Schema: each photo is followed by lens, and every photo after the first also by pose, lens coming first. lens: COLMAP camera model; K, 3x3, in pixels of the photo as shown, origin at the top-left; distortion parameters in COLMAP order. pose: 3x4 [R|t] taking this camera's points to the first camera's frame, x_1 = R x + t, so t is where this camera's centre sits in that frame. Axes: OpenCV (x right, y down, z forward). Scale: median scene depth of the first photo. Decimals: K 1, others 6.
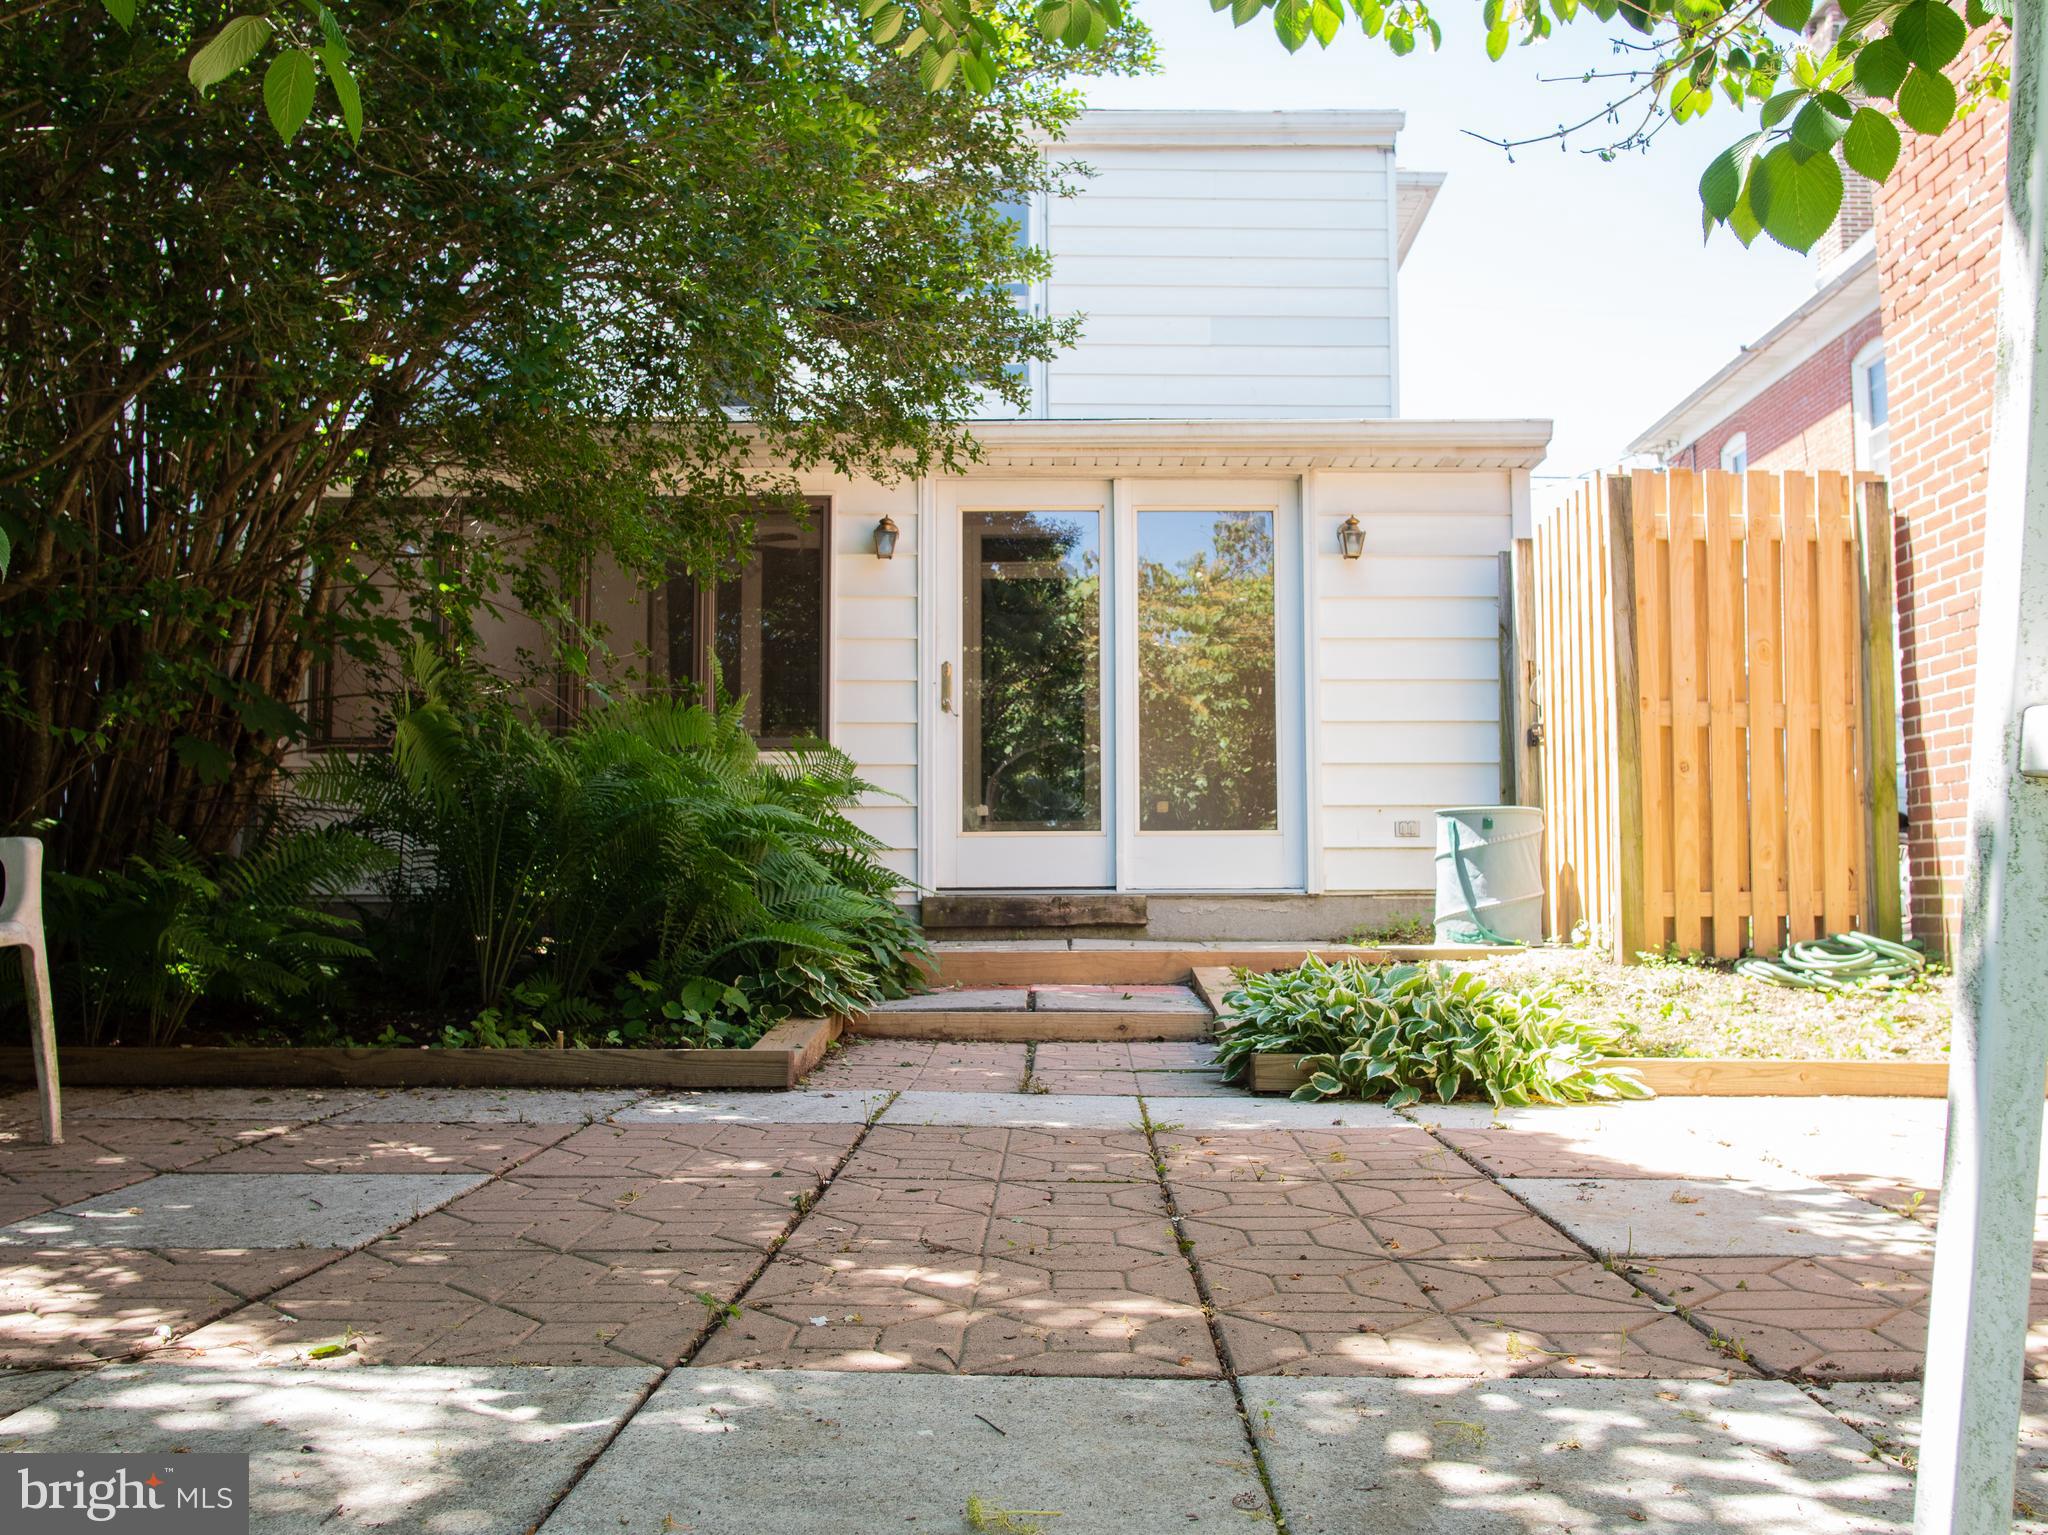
lens RADIAL K [[1668.2, 0, 1028.5], [0, 1668.2, 823.4], [0, 0, 1]] dist [-0.044674, -0.003146]
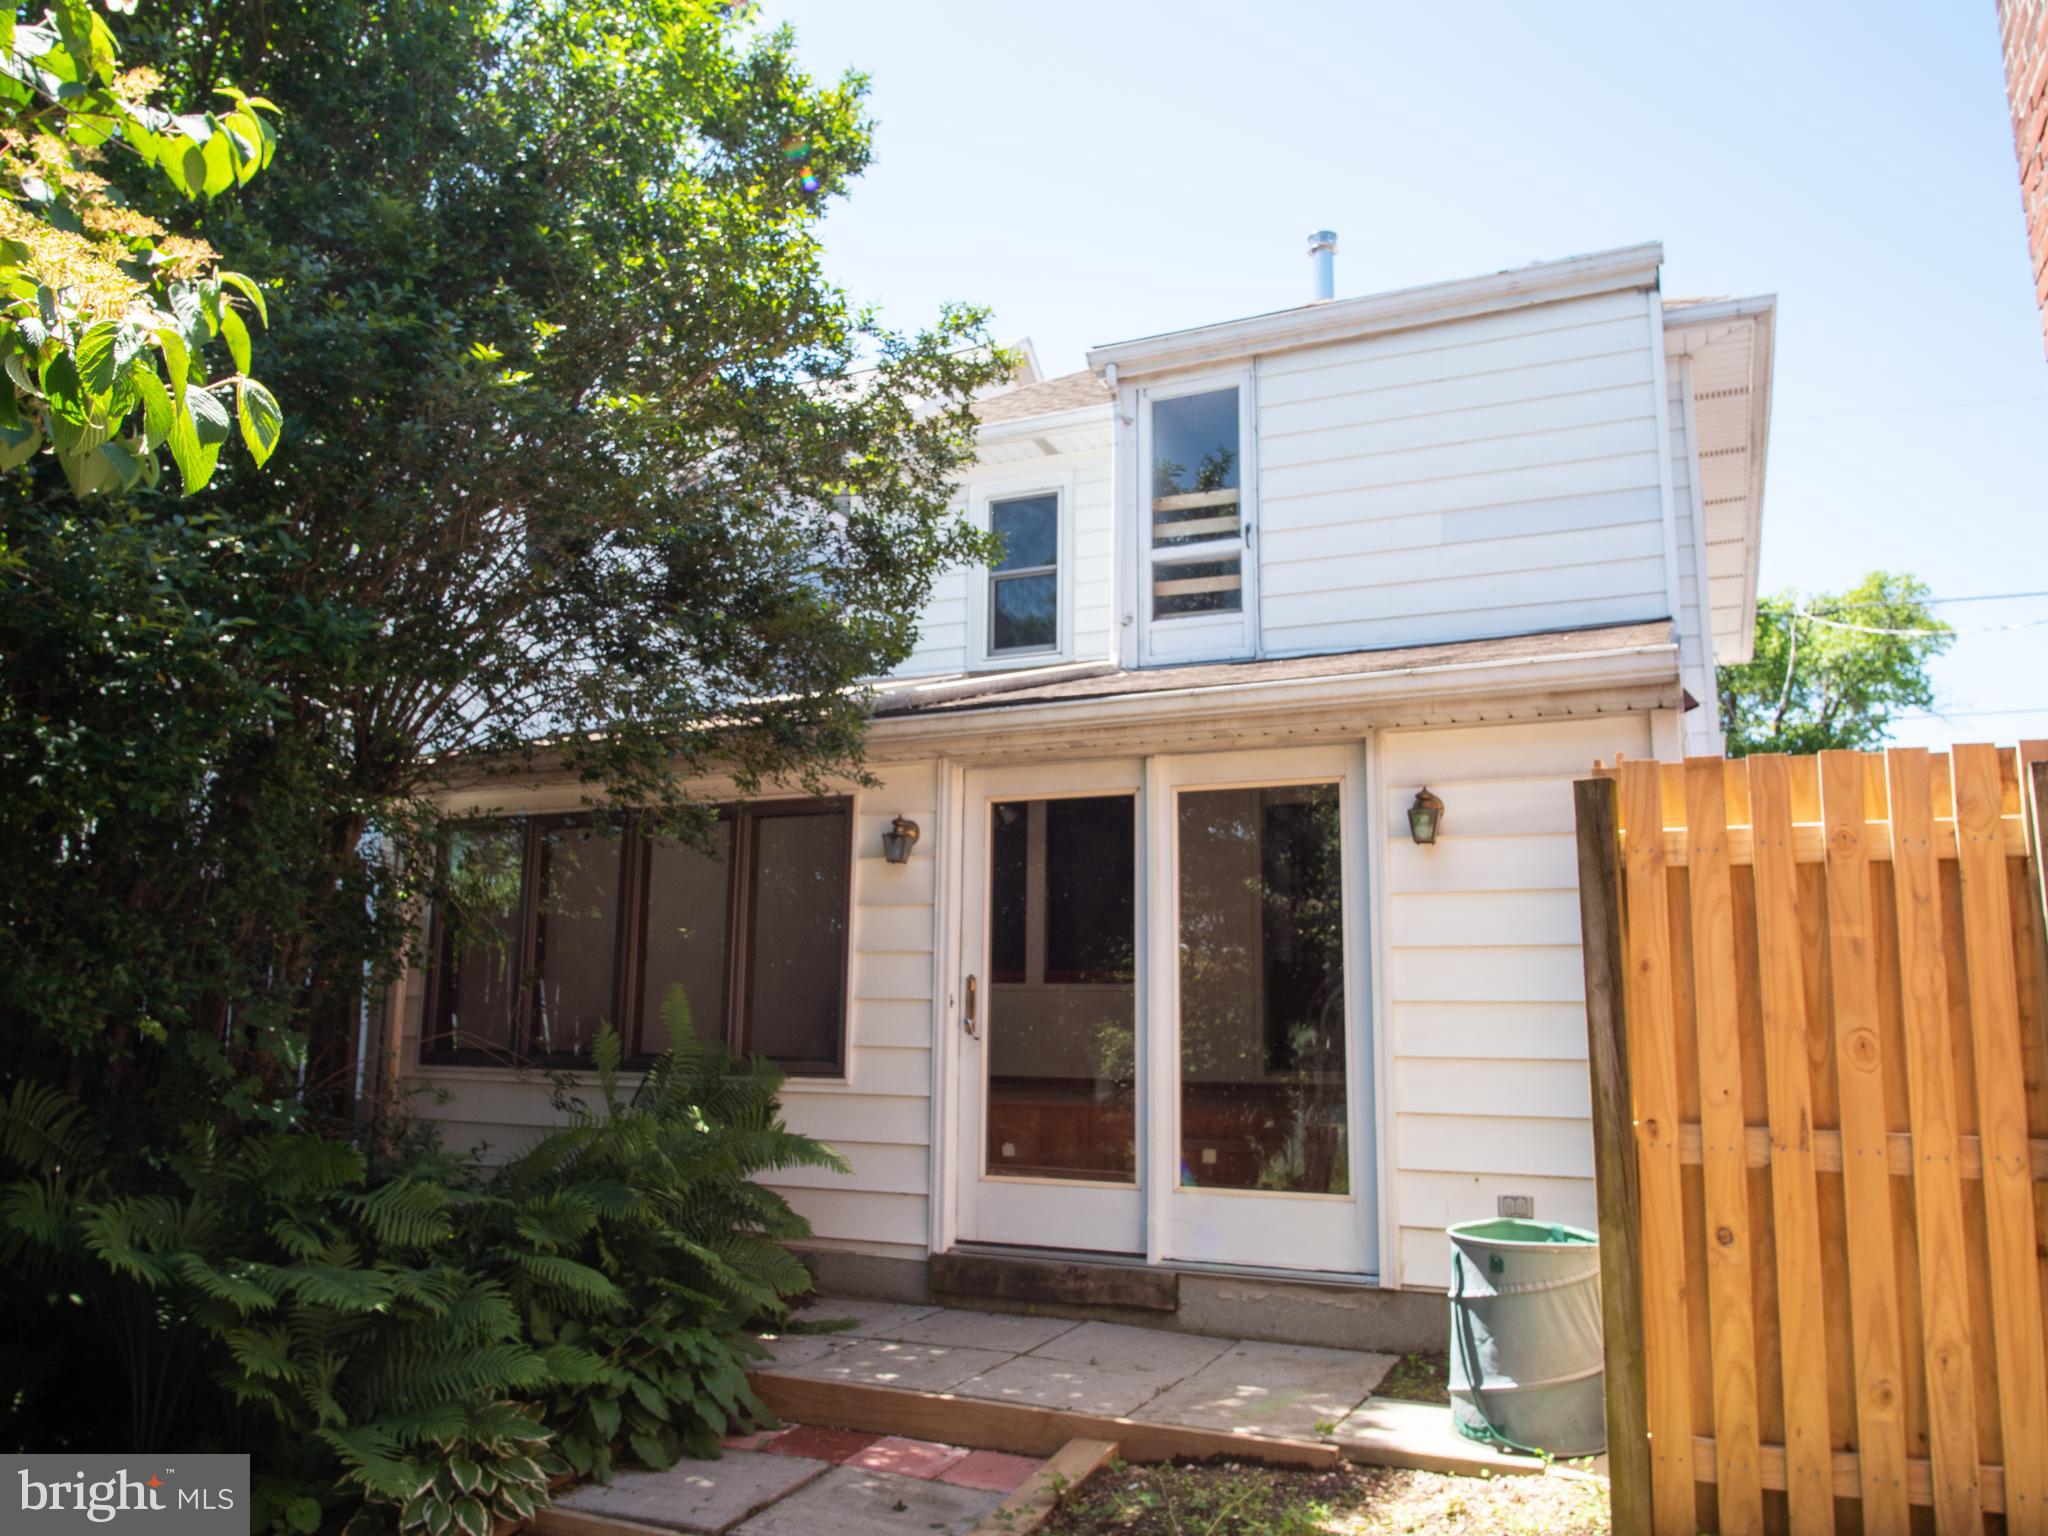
lens RADIAL K [[1497.0, 0, 1024.7], [0, 1497.0, 751.8], [0, 0, 1]] dist [-0.031675, 0.003910]
pose [[0.903839, -0.061045, -0.423495, 0.325630], [0.010705, 0.992686, -0.120246, -0.121240], [0.427738, 0.104149, 0.897883, 0.295189]]
